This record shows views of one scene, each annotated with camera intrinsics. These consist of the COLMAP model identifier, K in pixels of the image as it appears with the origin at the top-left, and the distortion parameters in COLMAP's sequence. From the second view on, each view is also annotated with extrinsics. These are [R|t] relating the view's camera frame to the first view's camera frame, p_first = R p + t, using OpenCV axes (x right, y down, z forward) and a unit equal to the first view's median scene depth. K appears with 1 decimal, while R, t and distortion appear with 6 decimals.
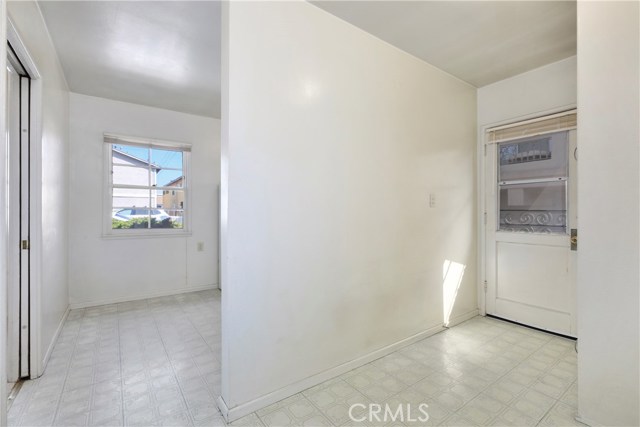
lens RADIAL K [[287.2, 0, 319.9], [0, 287.2, 214.5], [0, 0, 1]] dist [-0.007064, 0.003053]
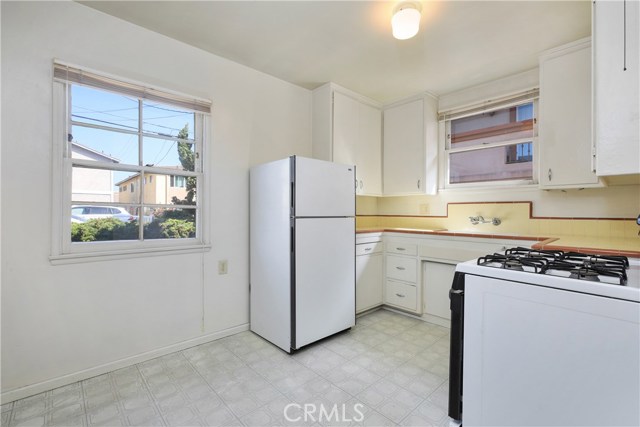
lens RADIAL K [[287.2, 0, 323.7], [0, 287.2, 212.2], [0, 0, 1]] dist [-0.007064, 0.003053]
pose [[0.992214, -0.000583, 0.124546, -0.286160], [0.000967, 0.999995, -0.003019, -0.005455], [-0.124543, 0.003116, 0.992209, 0.363550]]
